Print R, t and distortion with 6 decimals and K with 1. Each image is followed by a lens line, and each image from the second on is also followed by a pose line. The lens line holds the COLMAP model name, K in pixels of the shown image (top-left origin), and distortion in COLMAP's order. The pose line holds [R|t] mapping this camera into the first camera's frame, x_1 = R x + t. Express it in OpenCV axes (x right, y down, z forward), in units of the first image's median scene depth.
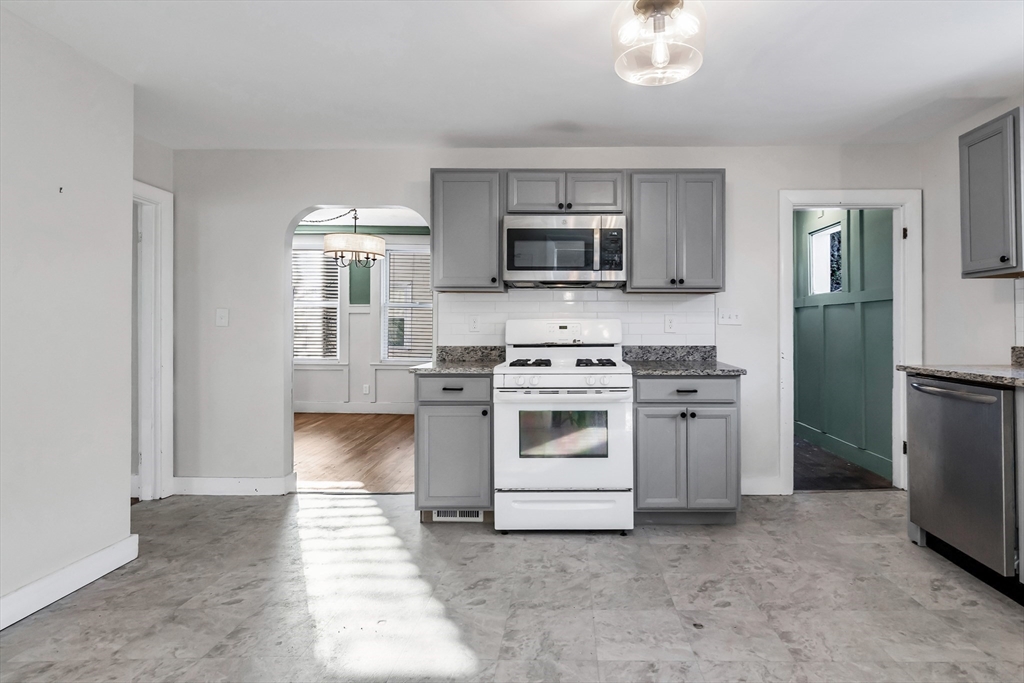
lens RADIAL K [[516.9, 0, 481.5], [0, 516.9, 315.8], [0, 0, 1]] dist [0.003921, 0.000006]
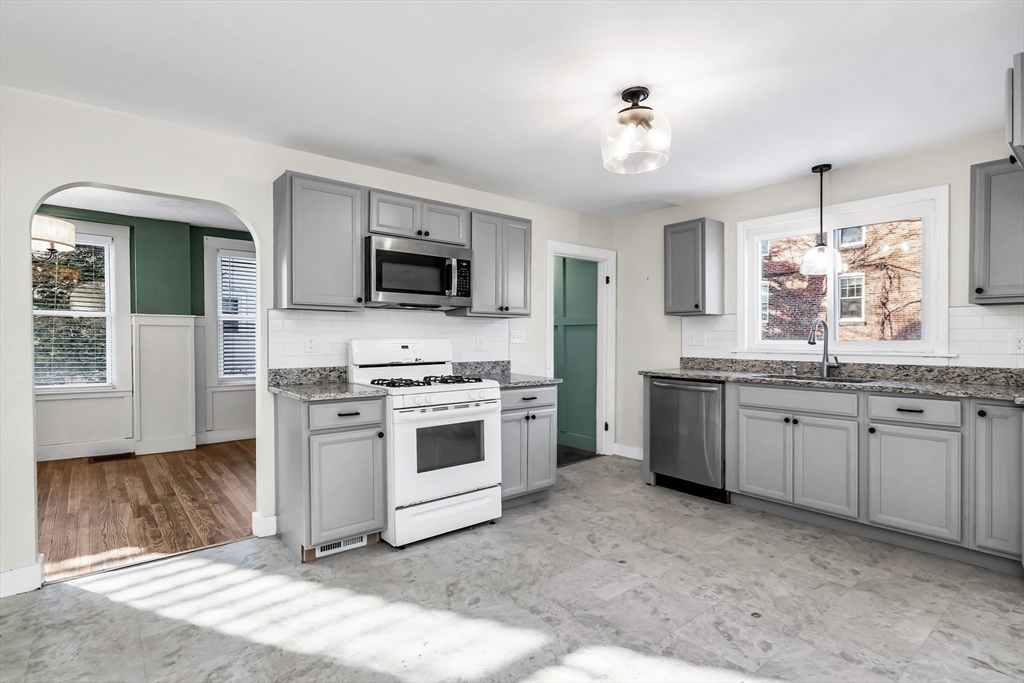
lens RADIAL K [[516.9, 0, 506.3], [0, 516.9, 341.3], [0, 0, 1]] dist [0.003921, 0.000006]
pose [[0.769249, -0.002199, 0.638945, -0.445977], [-0.015177, 0.999649, 0.021711, -0.018832], [-0.638768, -0.026398, 0.768946, 0.079608]]
